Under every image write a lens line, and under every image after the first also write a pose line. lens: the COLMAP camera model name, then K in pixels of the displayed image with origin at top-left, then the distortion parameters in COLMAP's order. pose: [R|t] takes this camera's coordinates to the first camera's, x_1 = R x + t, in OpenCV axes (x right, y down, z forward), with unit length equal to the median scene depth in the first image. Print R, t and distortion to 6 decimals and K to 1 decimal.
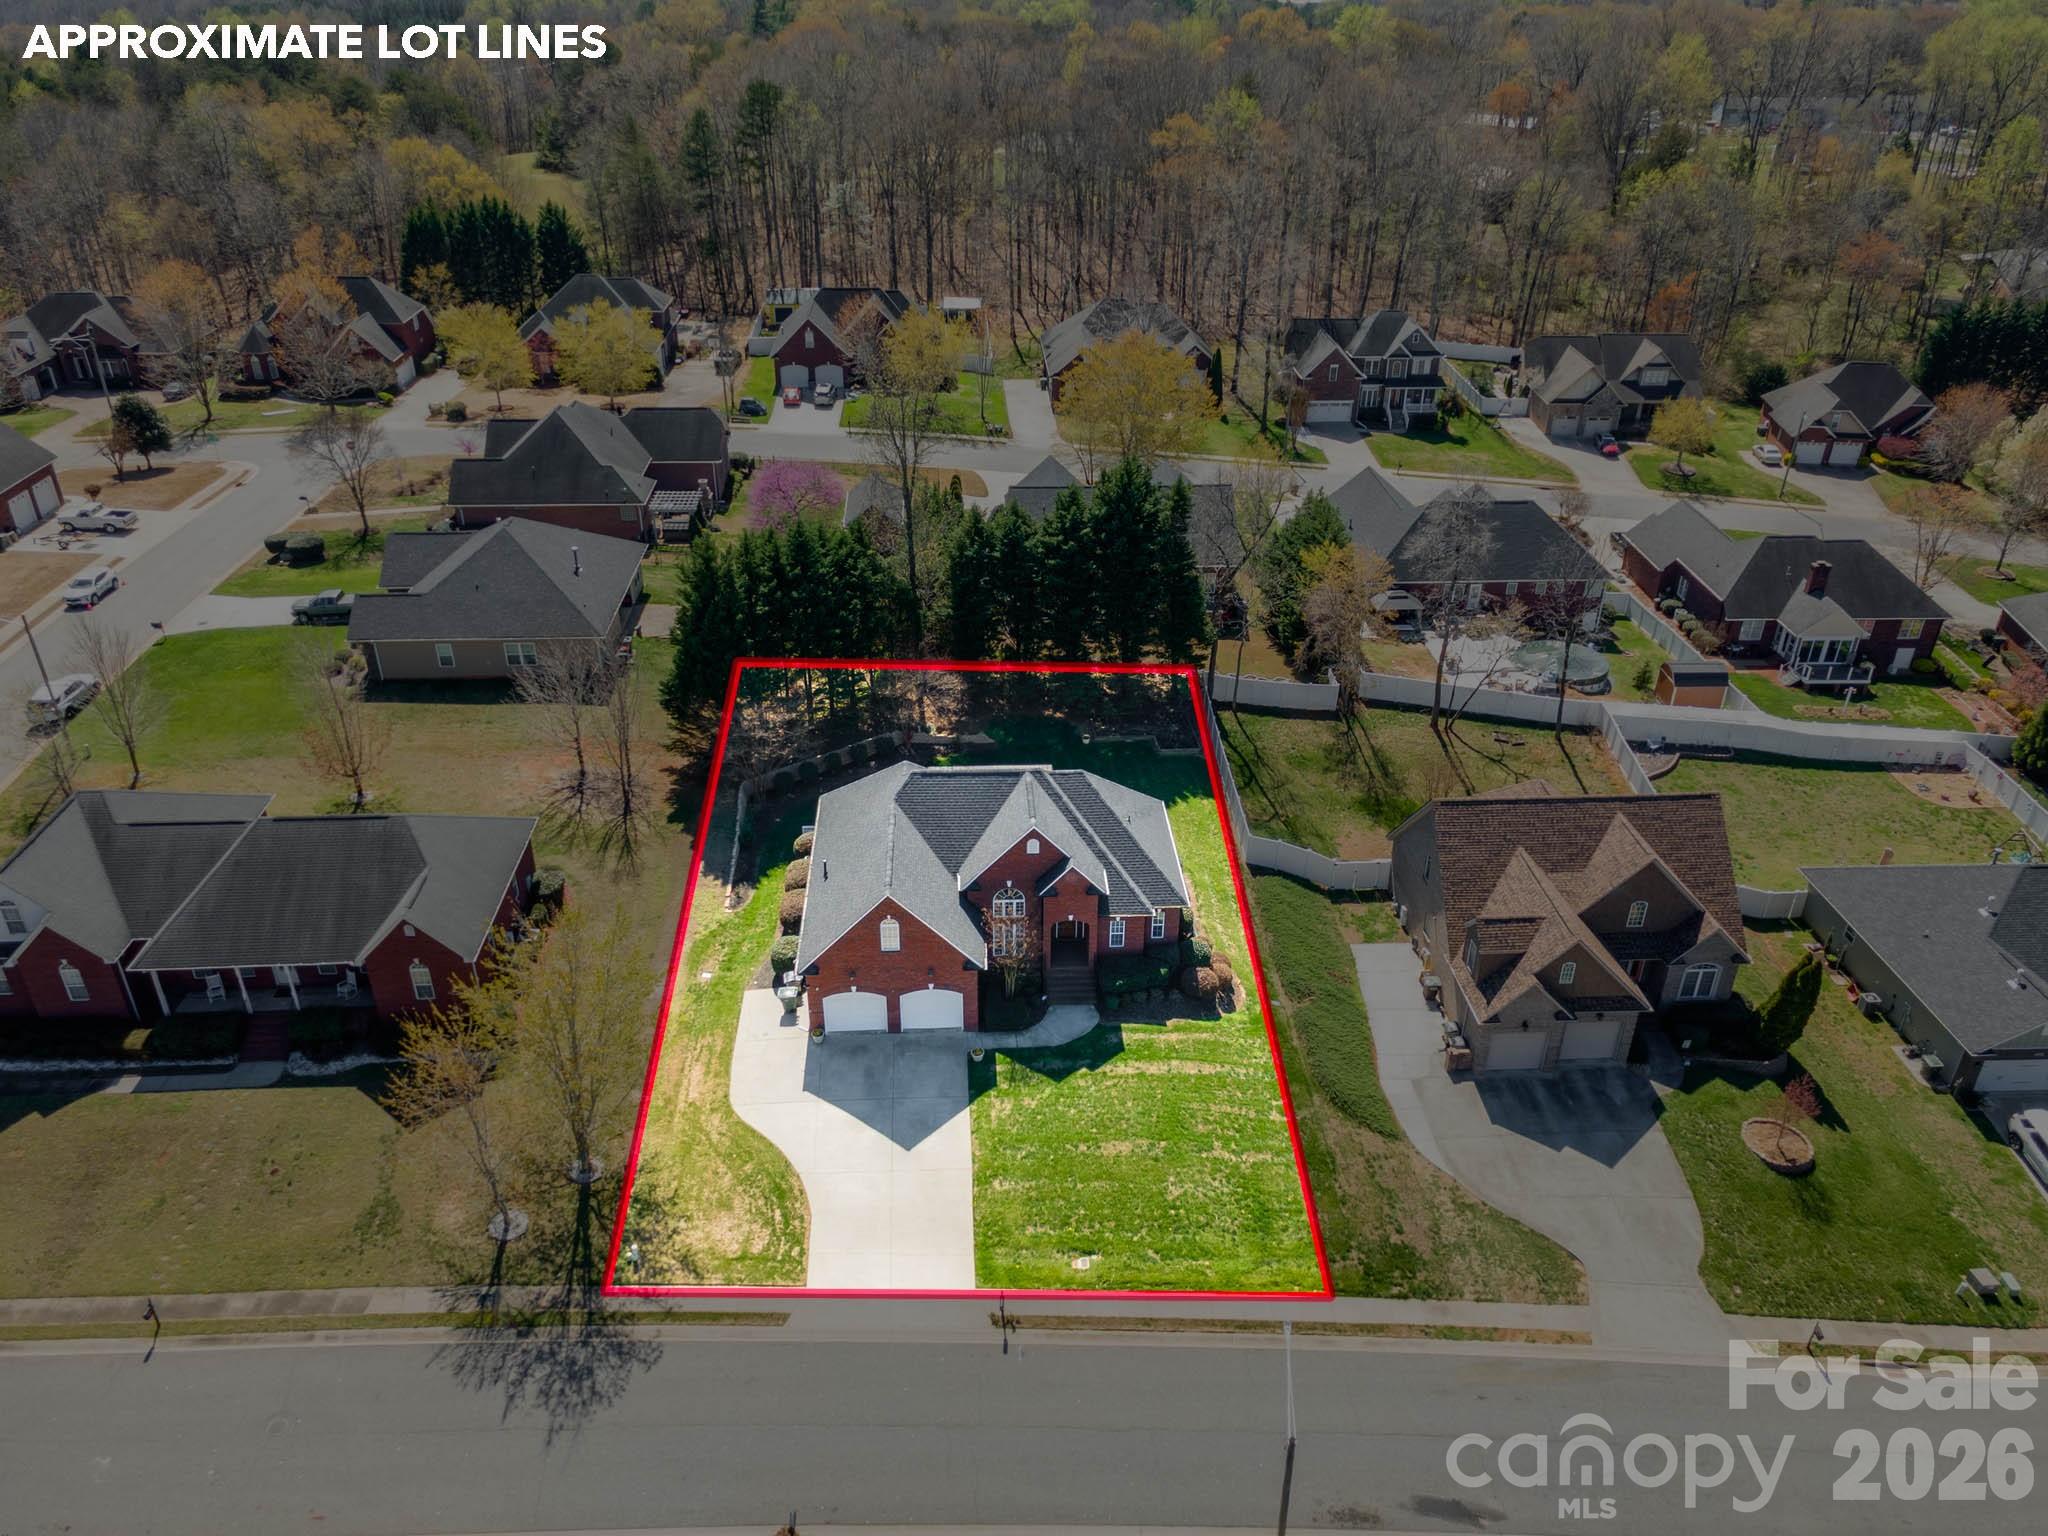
lens RADIAL K [[1514.0, 0, 1034.3], [0, 1514.0, 768.5], [0, 0, 1]] dist [0.031693, 0.049556]
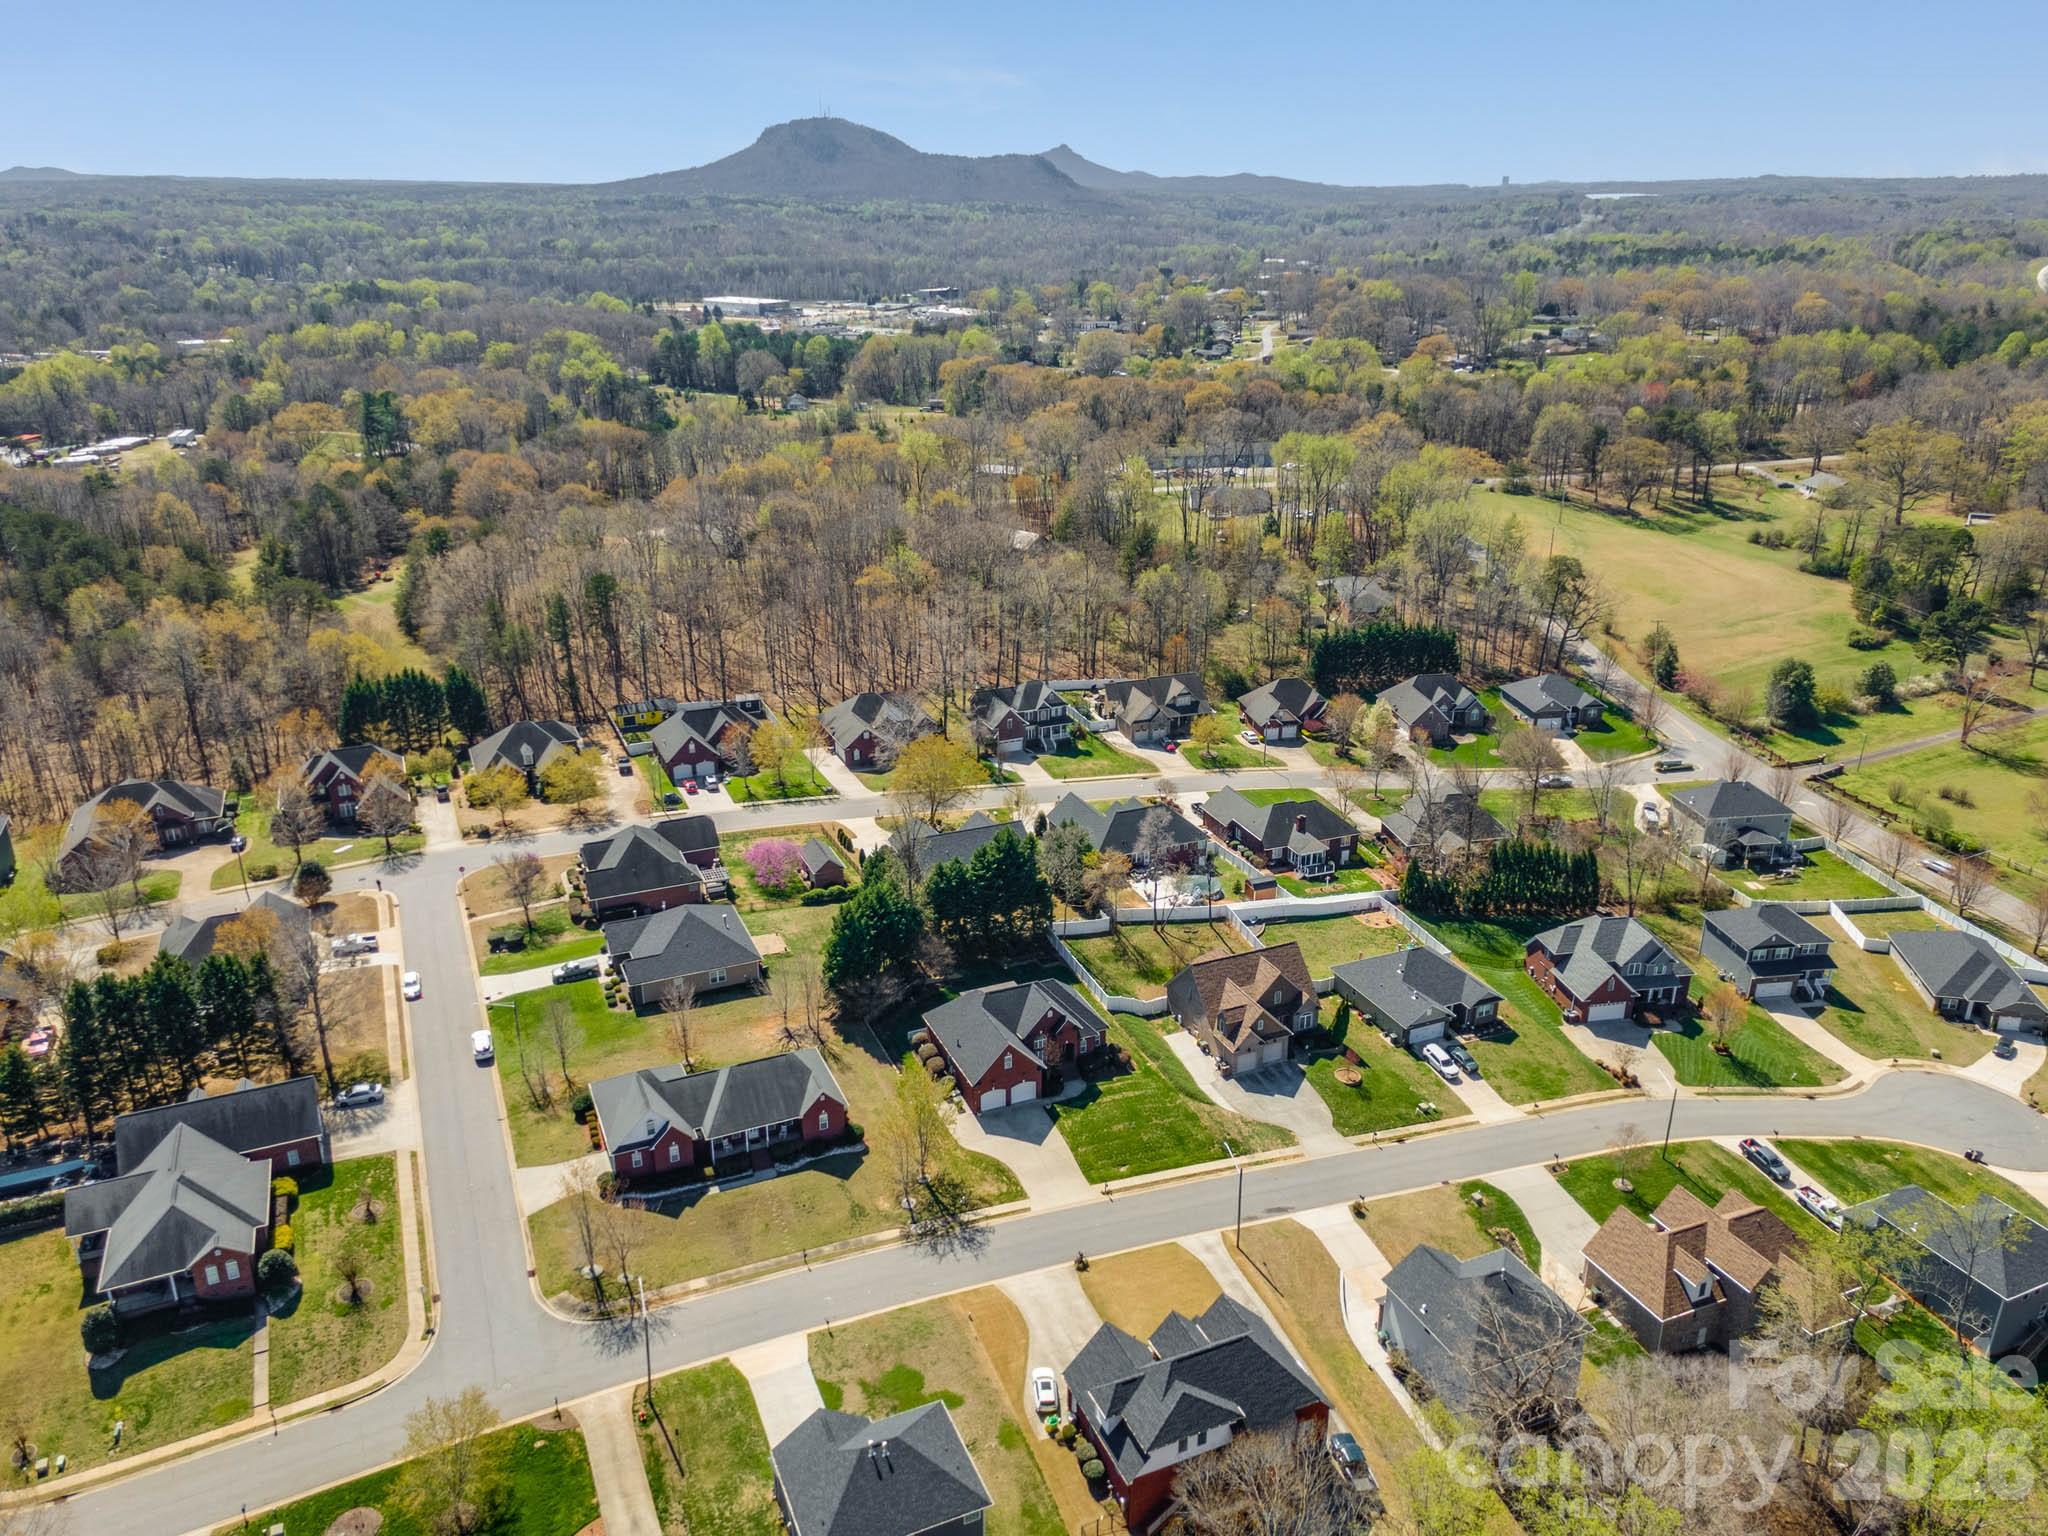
lens RADIAL K [[1514.0, 0, 1034.3], [0, 1514.0, 768.5], [0, 0, 1]] dist [0.031693, 0.049556]
pose [[0.937006, -0.136234, 0.321653, -0.698440], [0.179210, 0.977878, -0.107880, -0.068789], [-0.299841, 0.158728, 0.940692, -1.213820]]
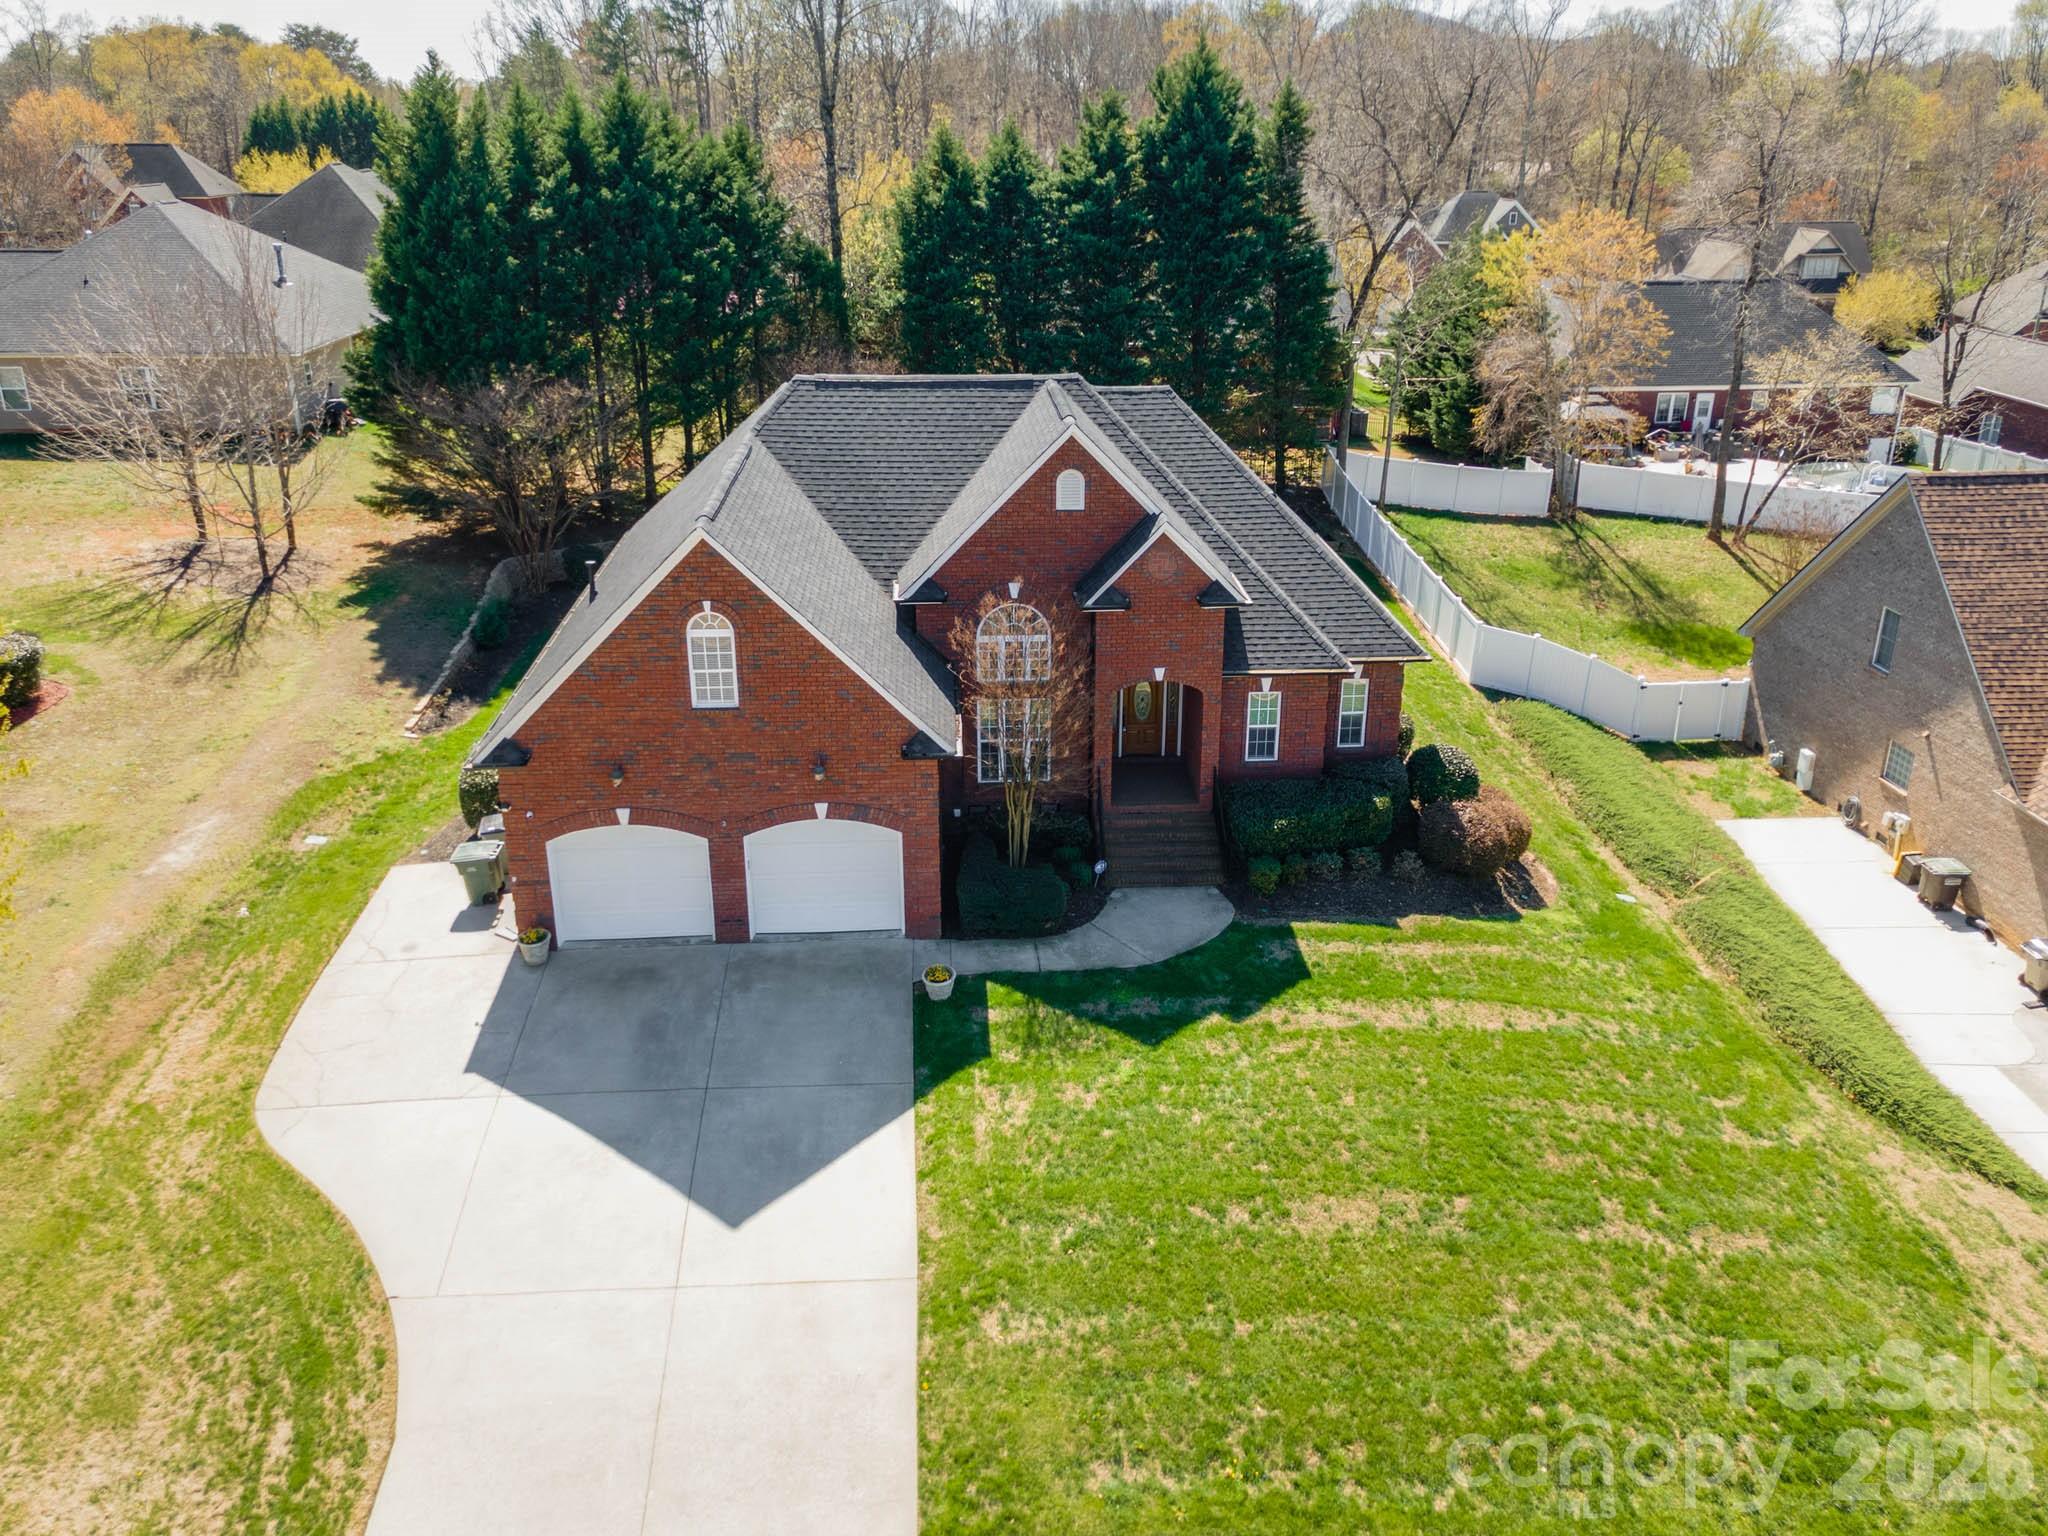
lens RADIAL K [[1554.1, 0, 1020.4], [0, 1554.1, 658.6], [0, 0, 1]] dist [0.007474, 0.055262]
pose [[0.999942, -0.010716, 0.000865, -0.015065], [0.010710, 0.985990, -0.166461, 0.162938], [0.000931, 0.166461, 0.986048, 0.557533]]
